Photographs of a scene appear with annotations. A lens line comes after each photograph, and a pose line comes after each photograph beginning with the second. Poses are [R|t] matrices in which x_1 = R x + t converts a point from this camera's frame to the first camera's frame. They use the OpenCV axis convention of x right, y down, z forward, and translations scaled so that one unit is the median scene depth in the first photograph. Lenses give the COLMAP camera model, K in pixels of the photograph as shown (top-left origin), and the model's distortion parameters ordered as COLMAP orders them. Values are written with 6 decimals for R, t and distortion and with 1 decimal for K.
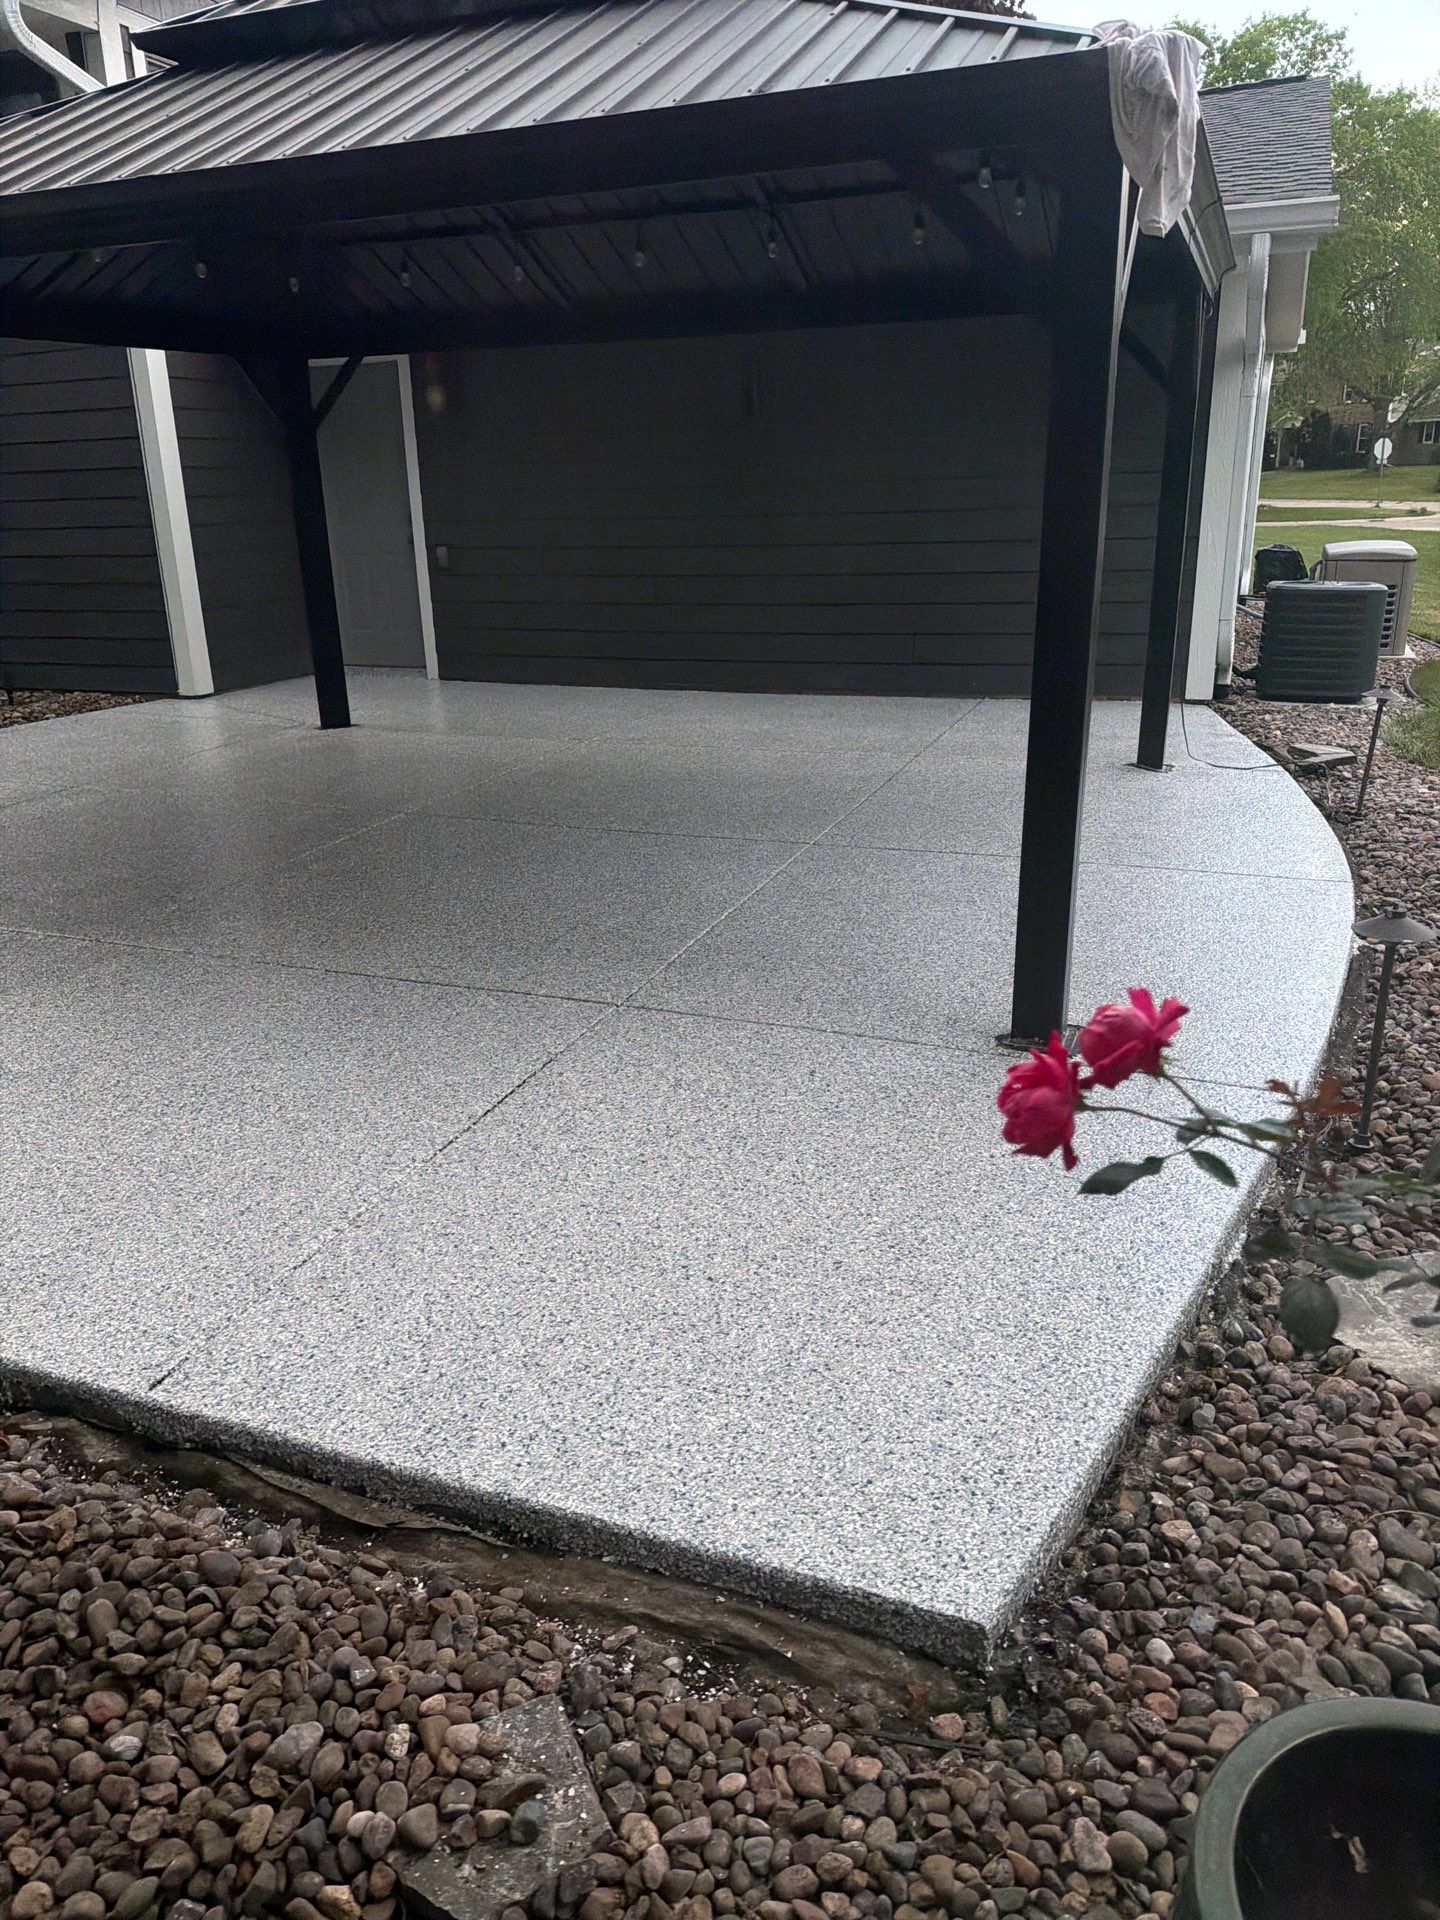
lens RADIAL K [[1328.7, 0, 720.0], [0, 1328.7, 960.0], [0, 0, 1]] dist [0.023461, 0.001281]
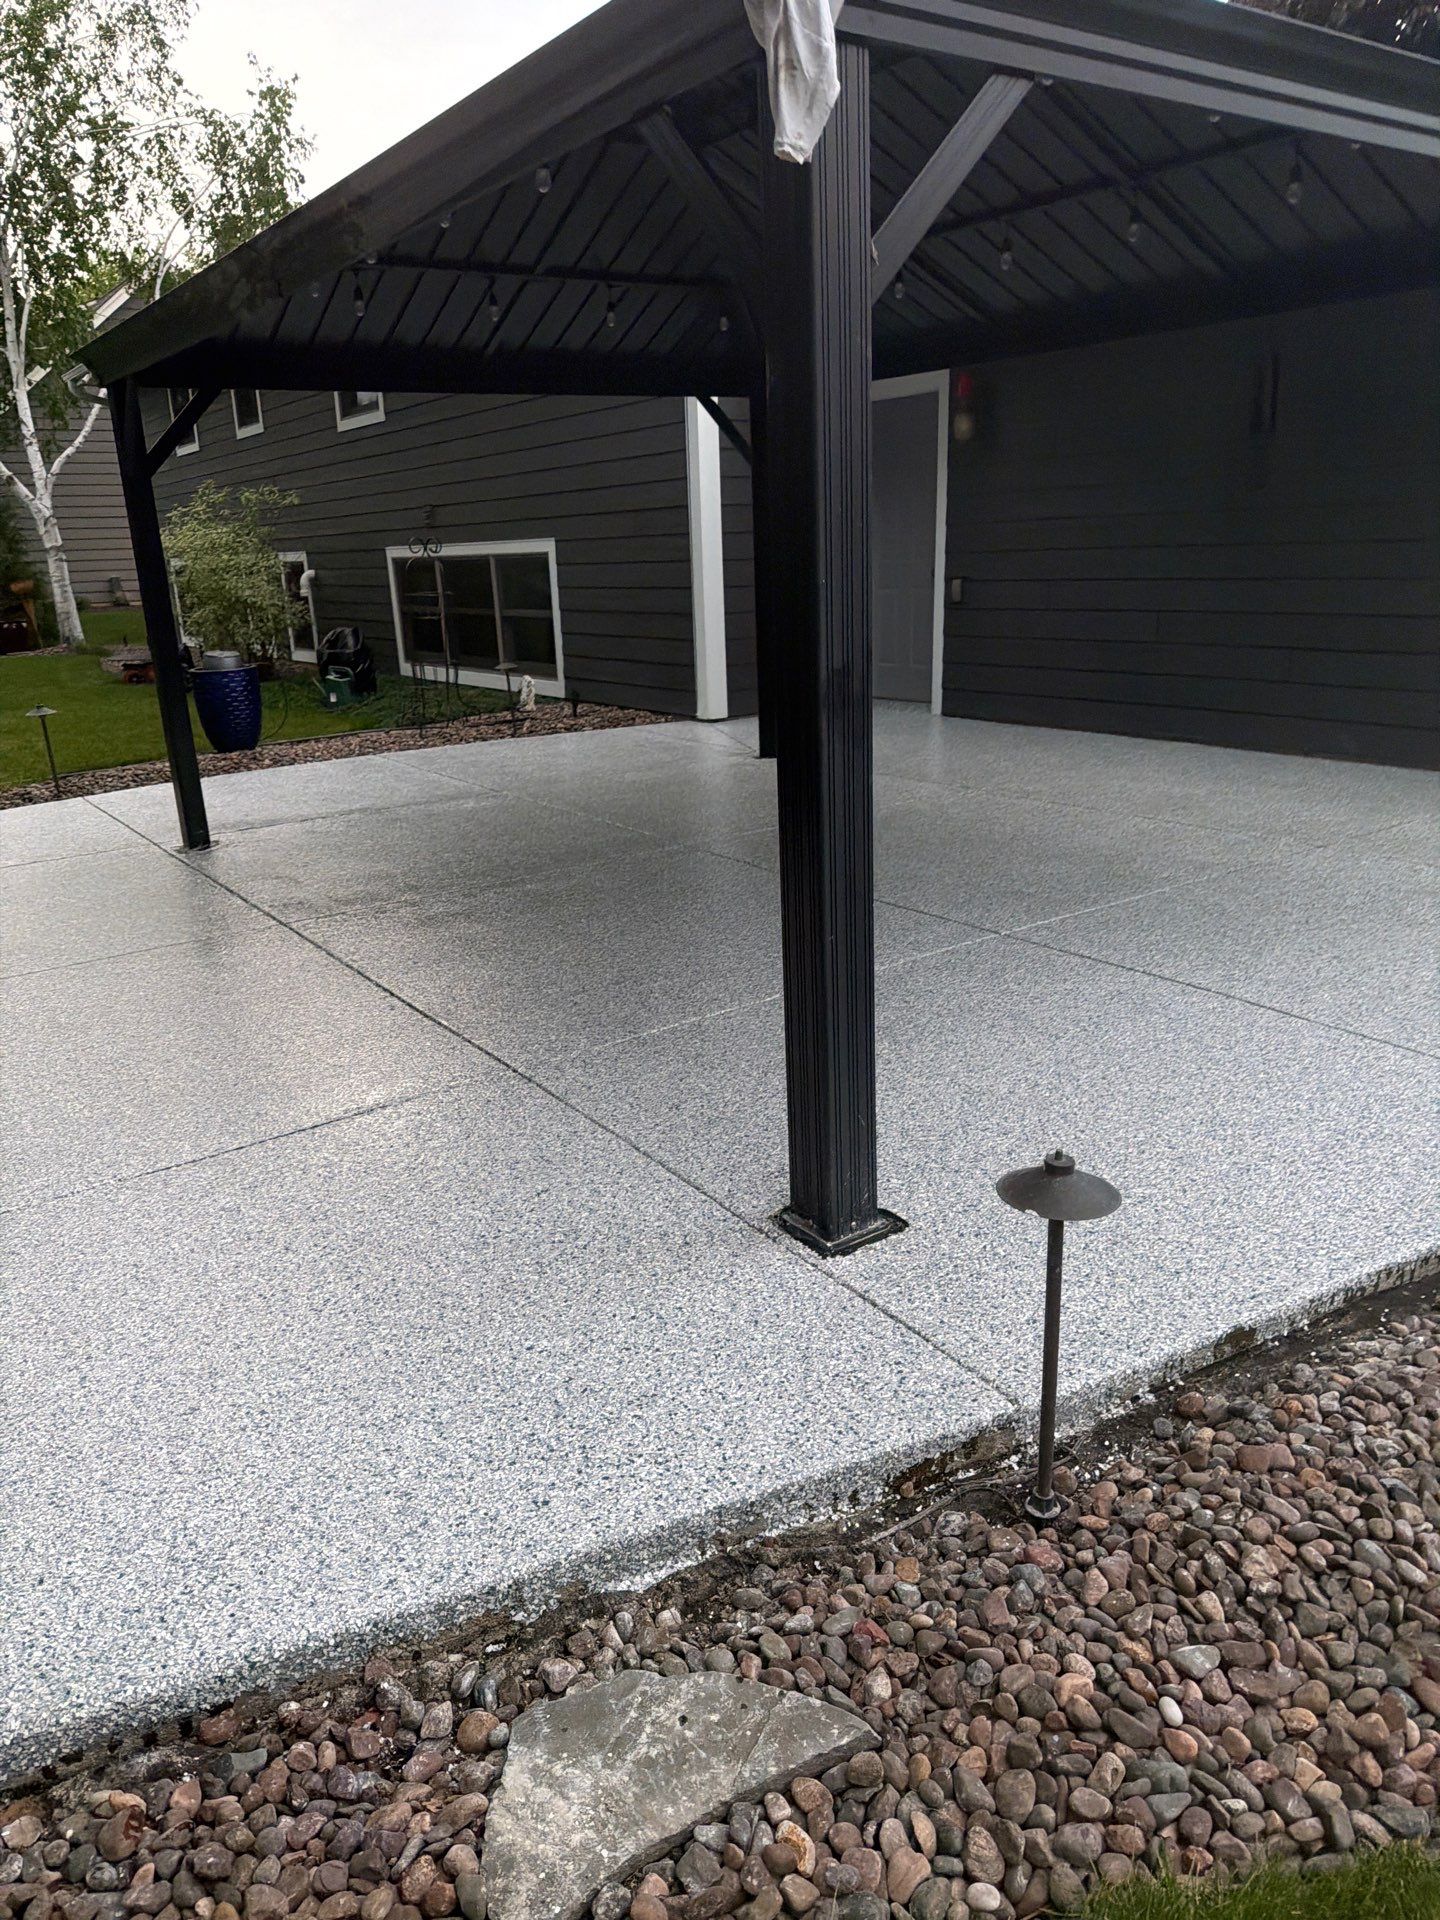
lens RADIAL K [[1328.7, 0, 720.0], [0, 1328.7, 960.0], [0, 0, 1]] dist [0.023461, 0.001281]
pose [[0.817849, 0.156033, -0.553874, 0.239288], [-0.167818, 0.985368, 0.029791, -0.041420], [0.550418, 0.068586, 0.832067, 0.131299]]
